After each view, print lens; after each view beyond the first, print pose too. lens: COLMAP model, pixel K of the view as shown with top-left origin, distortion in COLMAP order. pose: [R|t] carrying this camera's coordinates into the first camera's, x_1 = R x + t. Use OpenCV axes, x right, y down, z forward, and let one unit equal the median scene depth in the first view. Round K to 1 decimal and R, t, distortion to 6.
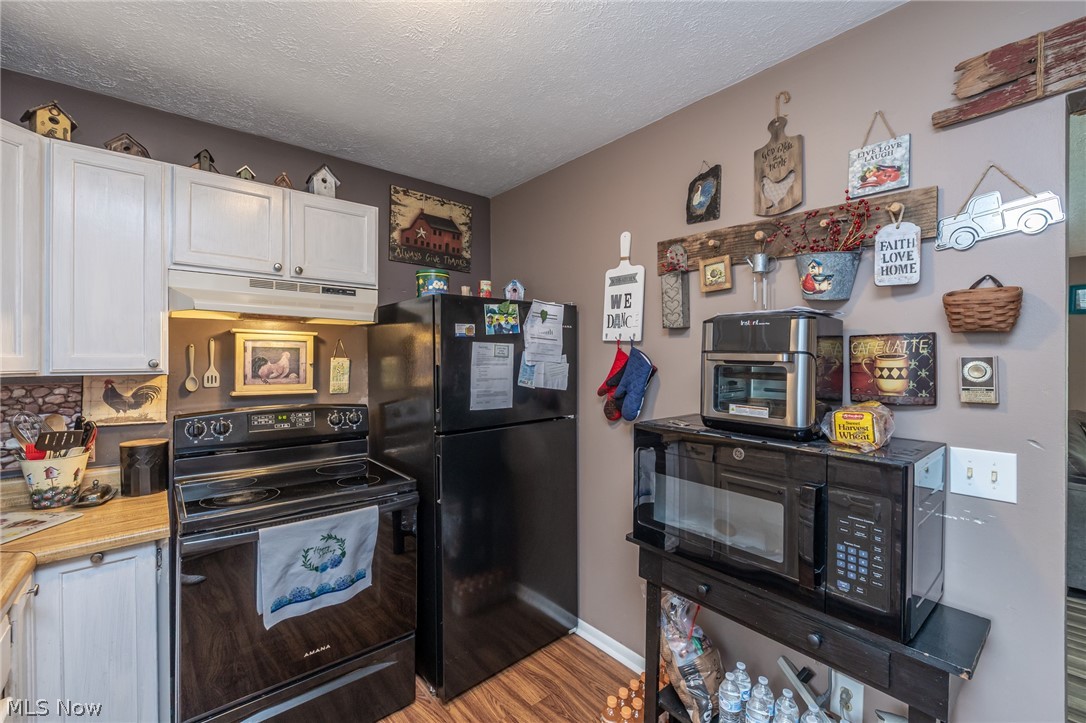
lens RADIAL K [[455.9, 0, 523.6], [0, 455.9, 361.2], [0, 0, 1]] dist [-0.001787, -0.000592]
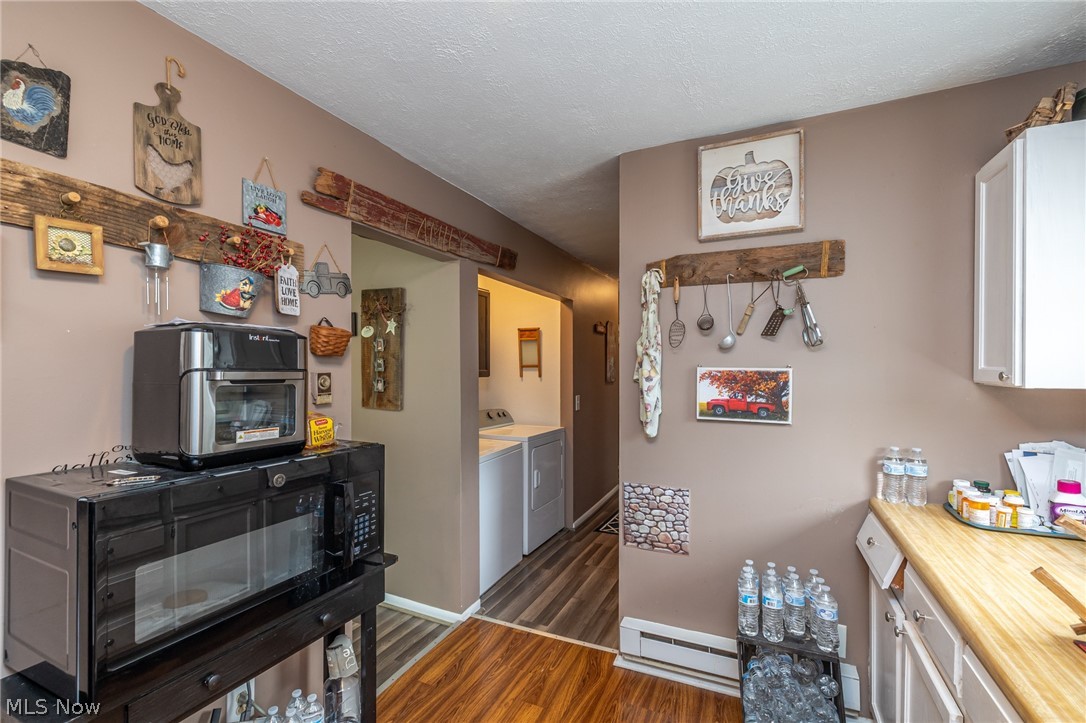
lens RADIAL K [[455.9, 0, 553.5], [0, 455.9, 371.9], [0, 0, 1]] dist [-0.001787, -0.000592]
pose [[-0.446748, -0.011608, 0.894584, -0.446433], [0.010303, 0.999783, 0.018119, -0.020667], [-0.894600, 0.017311, -0.446531, 0.678064]]
